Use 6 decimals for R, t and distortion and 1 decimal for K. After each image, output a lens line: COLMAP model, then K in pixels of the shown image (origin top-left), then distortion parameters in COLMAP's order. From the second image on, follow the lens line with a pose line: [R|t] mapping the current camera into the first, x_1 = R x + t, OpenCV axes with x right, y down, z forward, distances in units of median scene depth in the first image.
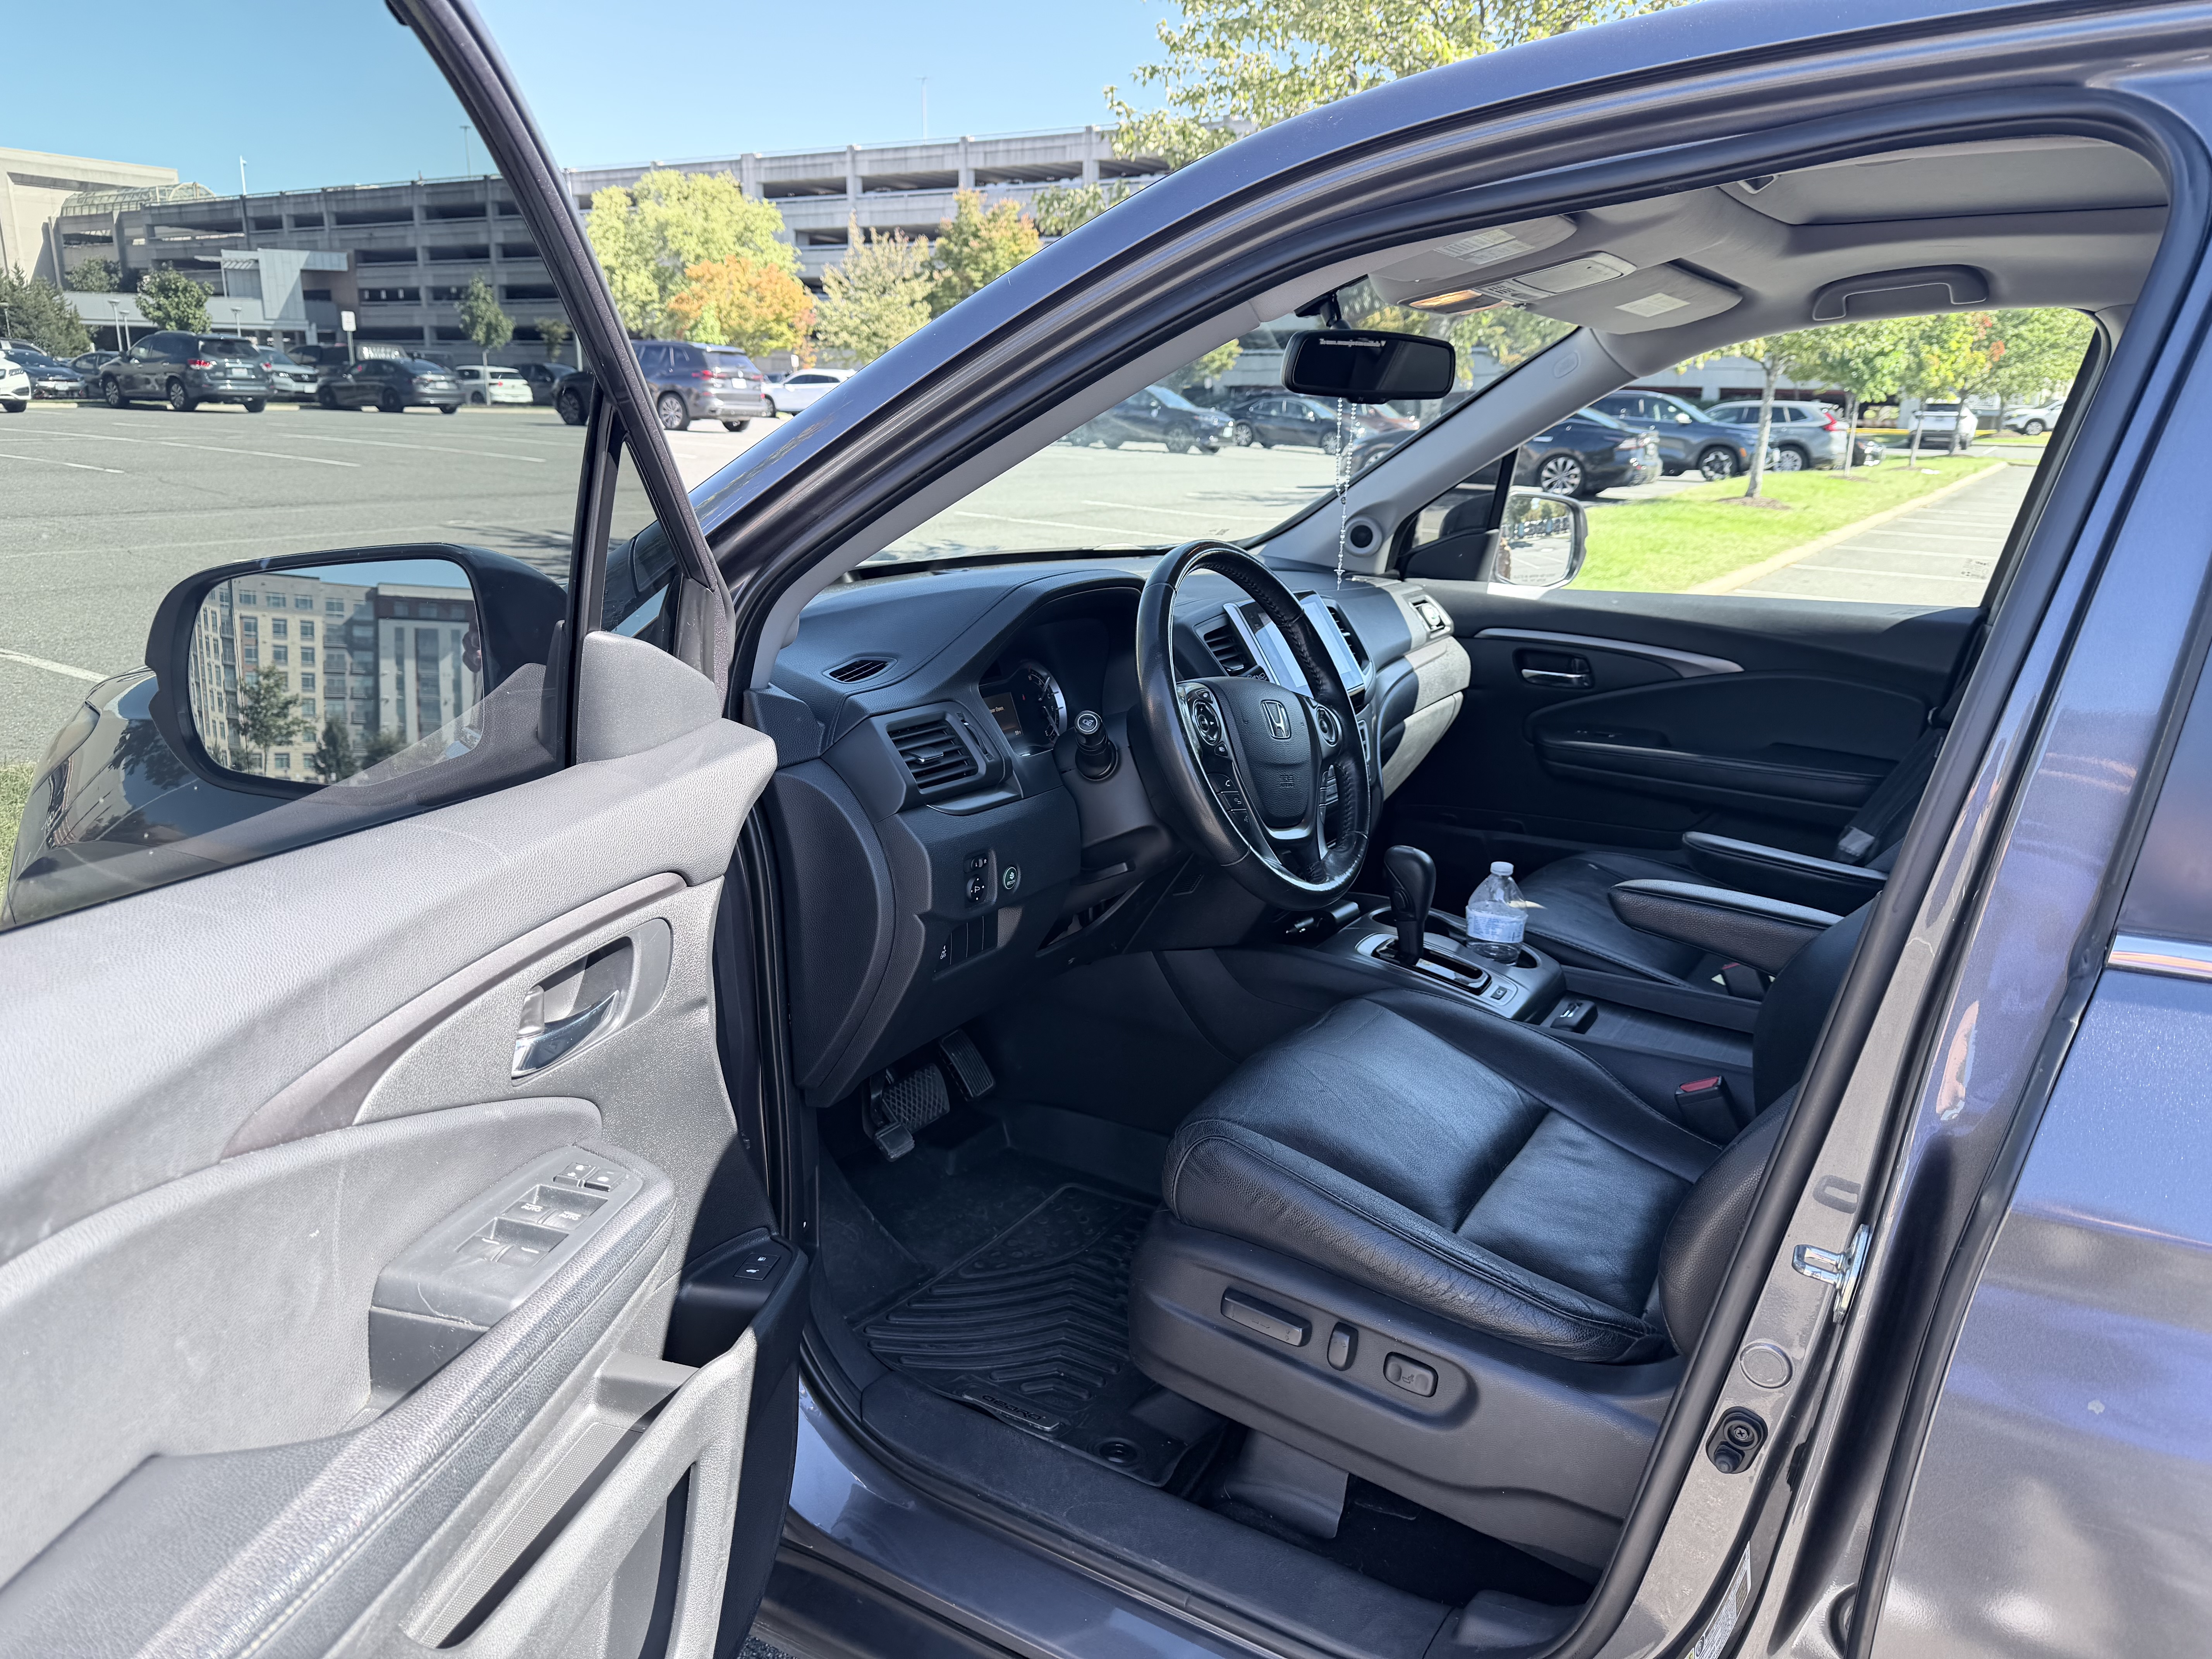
lens RADIAL K [[1559.7, 0, 1106.0], [0, 1559.7, 829.5], [0, 0, 1]] dist [0.013742, -0.026877]
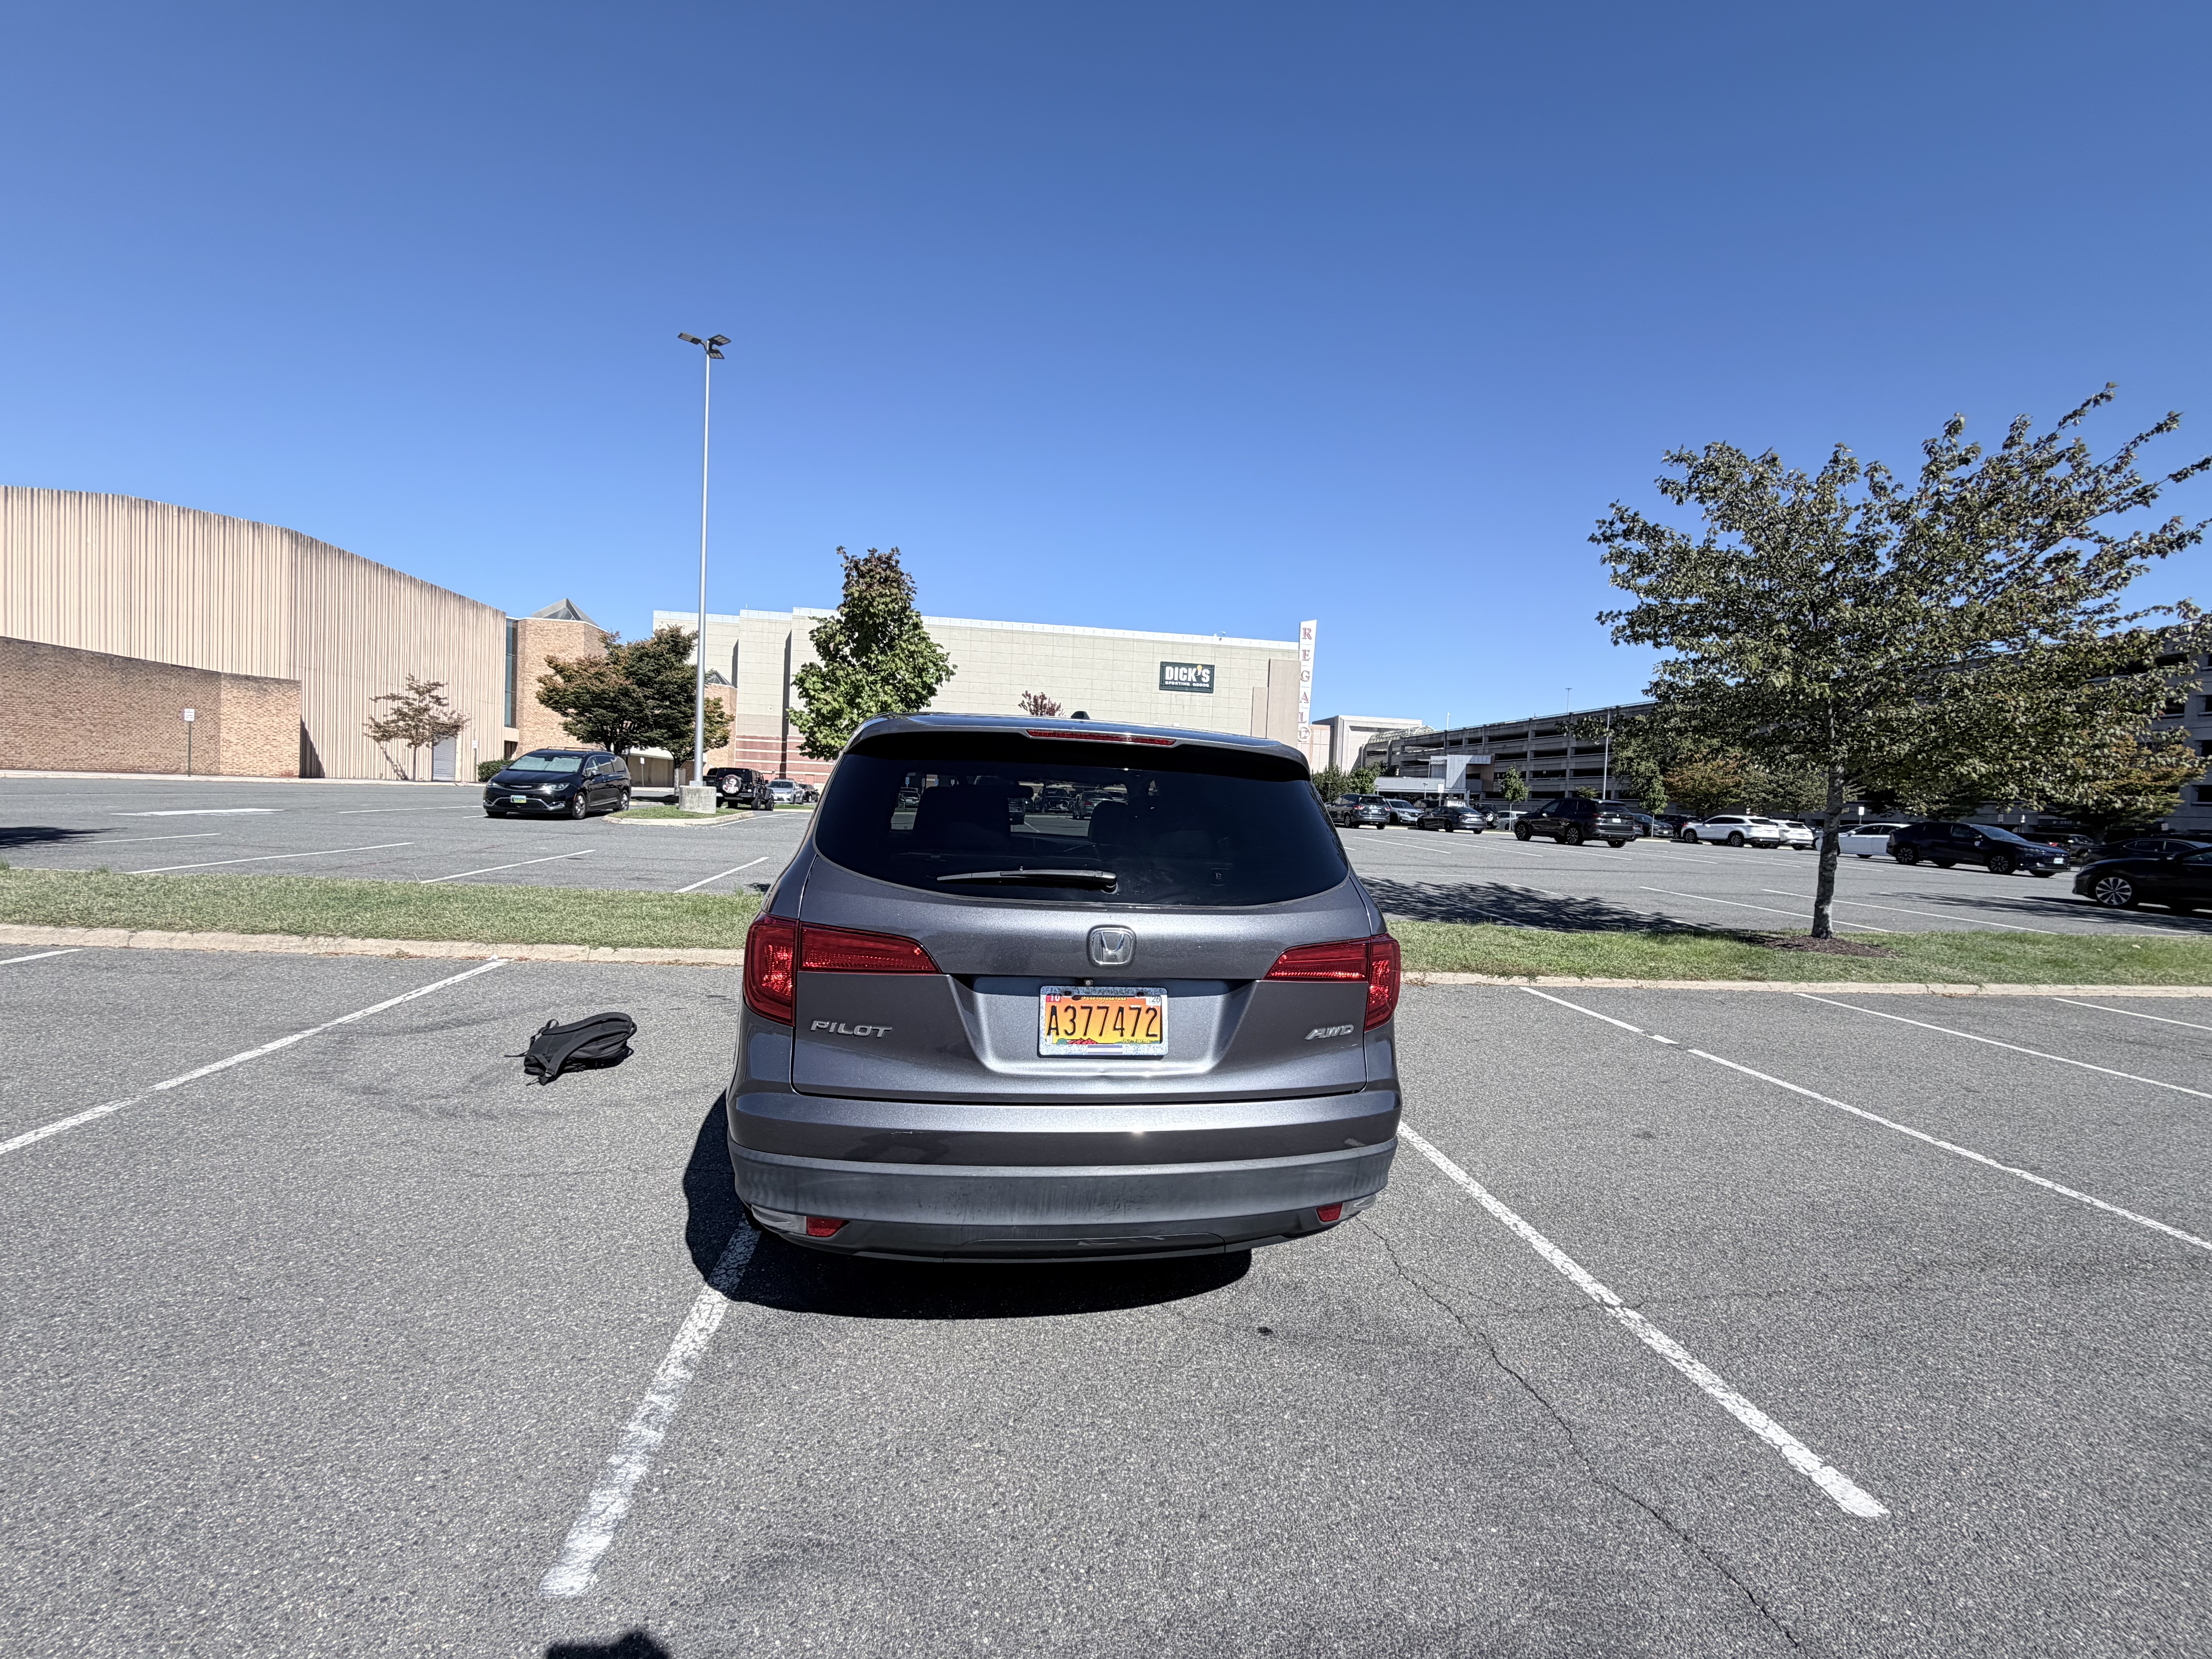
lens RADIAL K [[876.3, 0, 1100.0], [0, 876.3, 828.5], [0, 0, 1]] dist [0.000630, -0.000337]
pose [[0.638247, 0.028661, -0.769298, 0.163435], [-0.232566, 0.959794, -0.157190, 0.011372], [0.733862, 0.279239, 0.619252, -0.028651]]
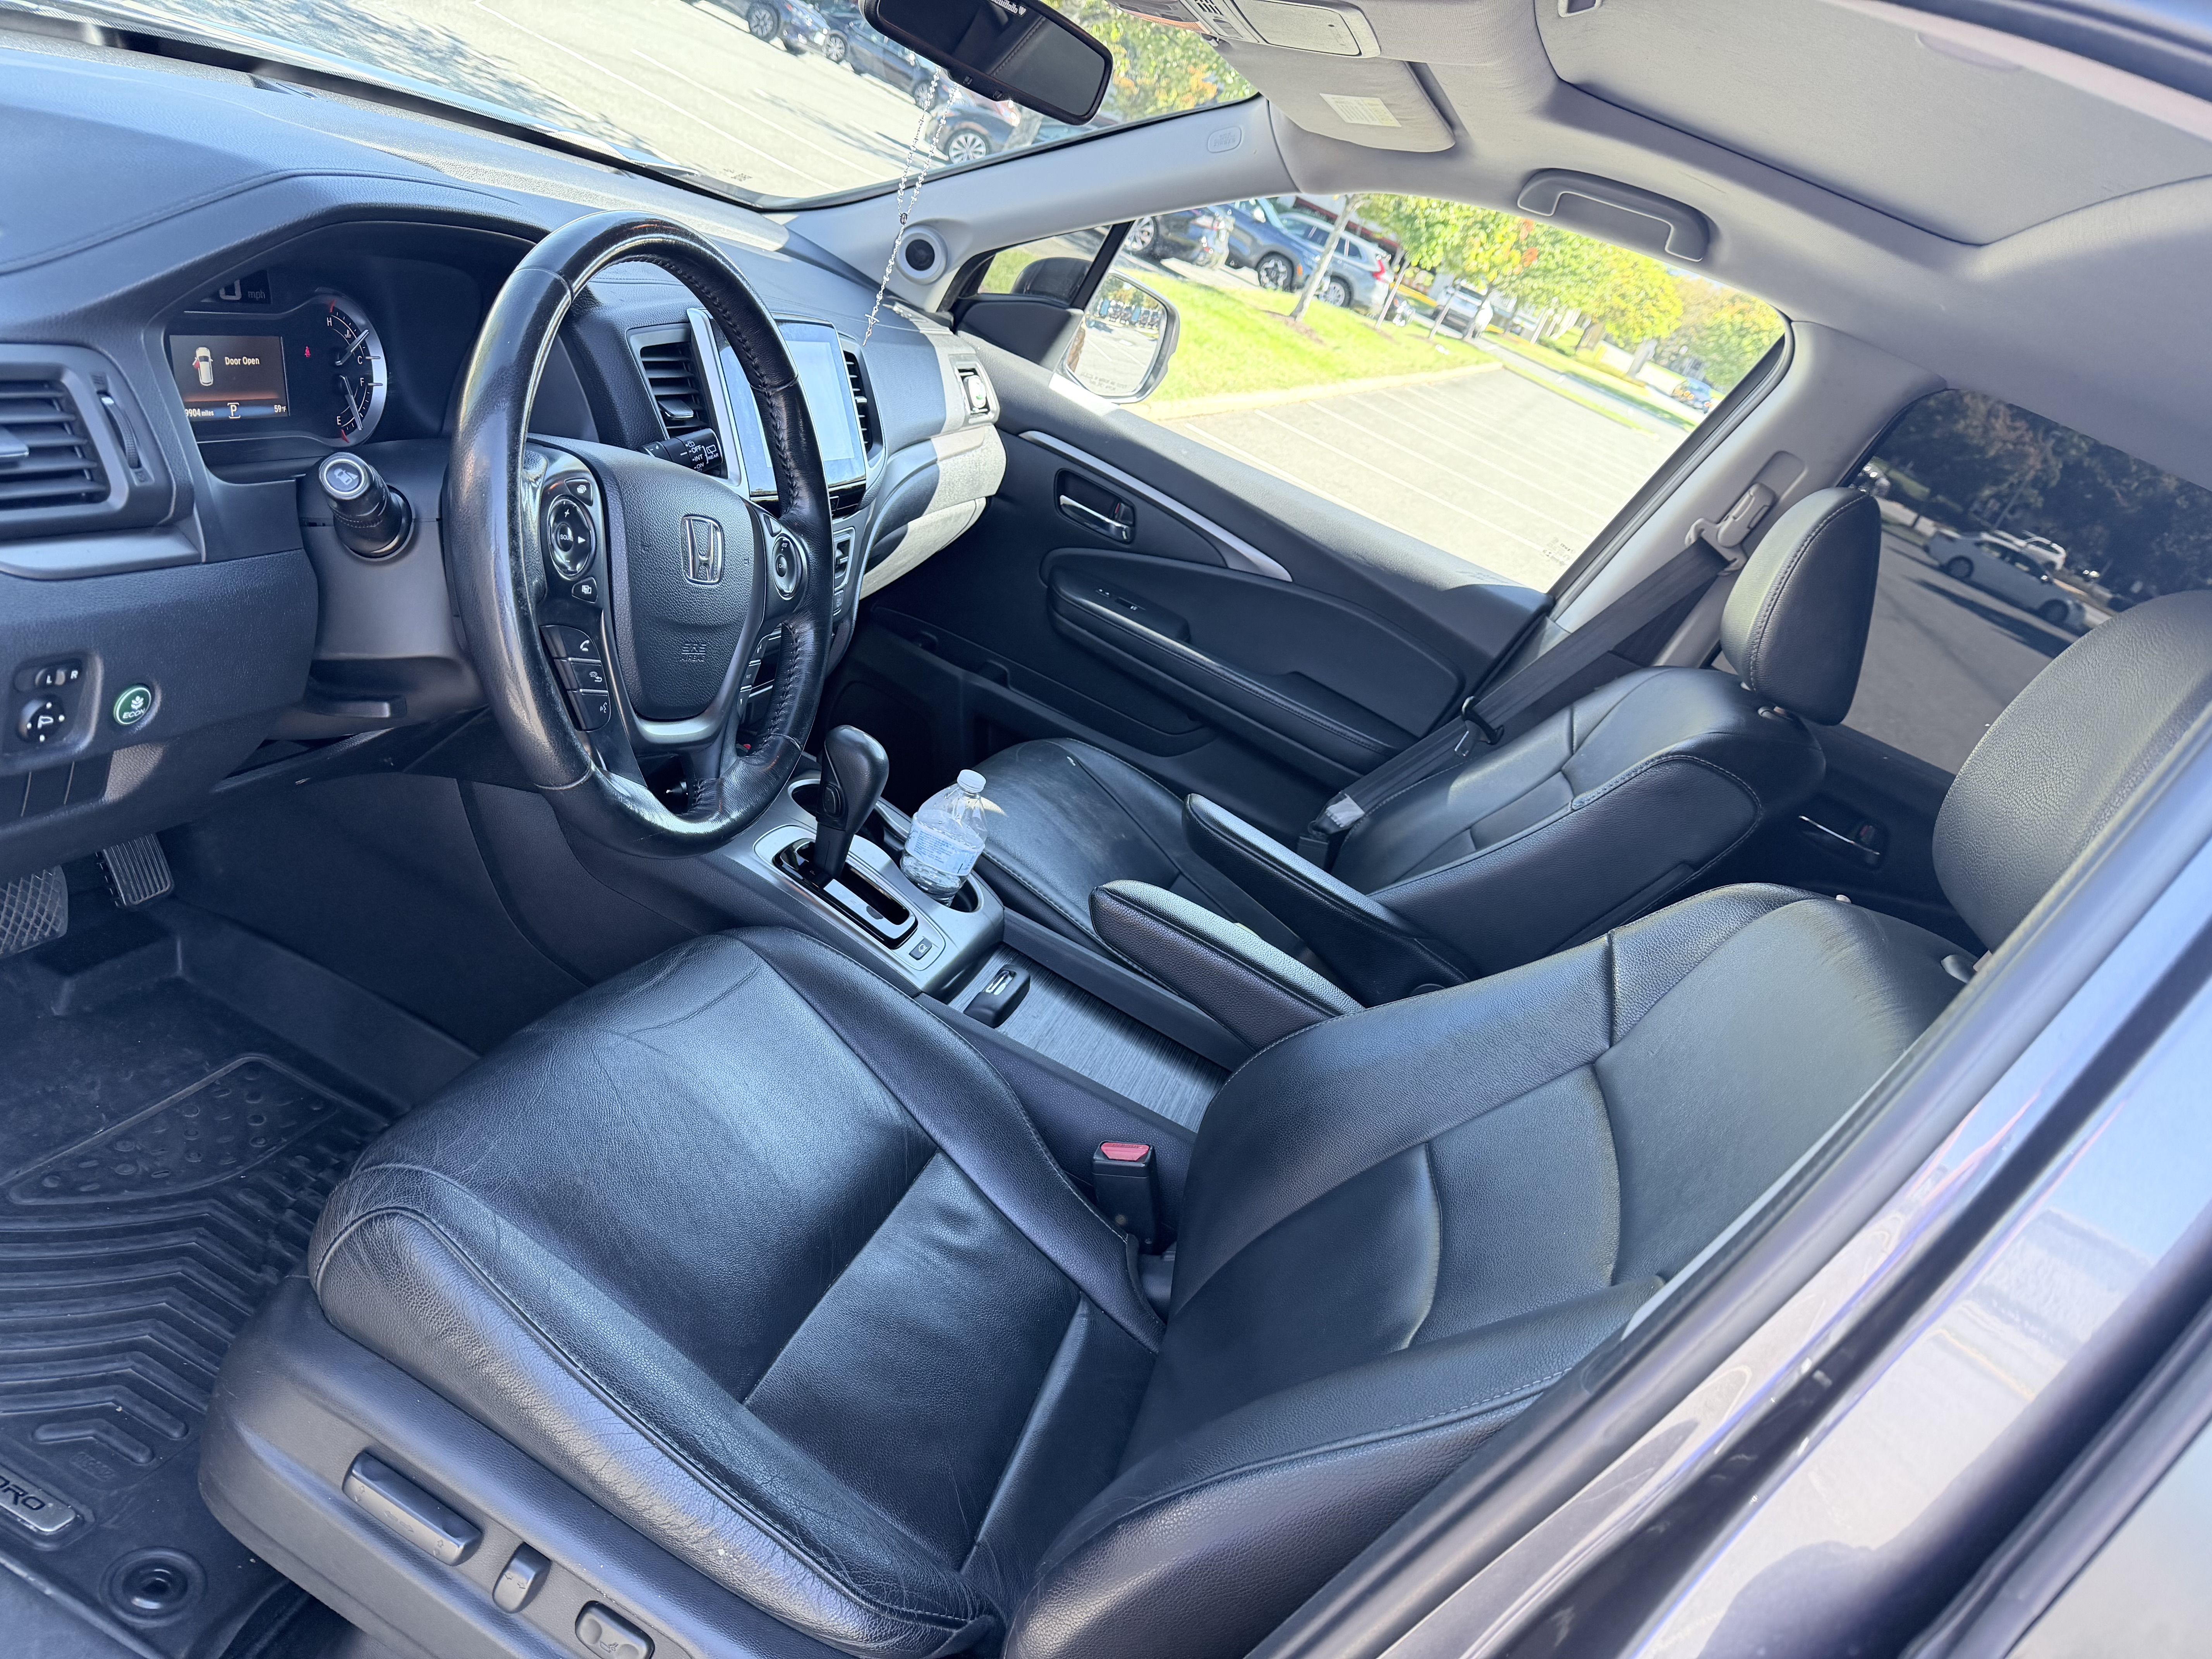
lens RADIAL K [[1511.8, 0, 1086.3], [0, 1511.8, 832.7], [0, 0, 1]] dist [0.098922, -0.111690]
pose [[0.905651, 0.226834, 0.358250, 0.003035], [-0.297175, 0.942212, 0.154672, -0.005773], [-0.302462, -0.246542, 0.920725, 0.019876]]
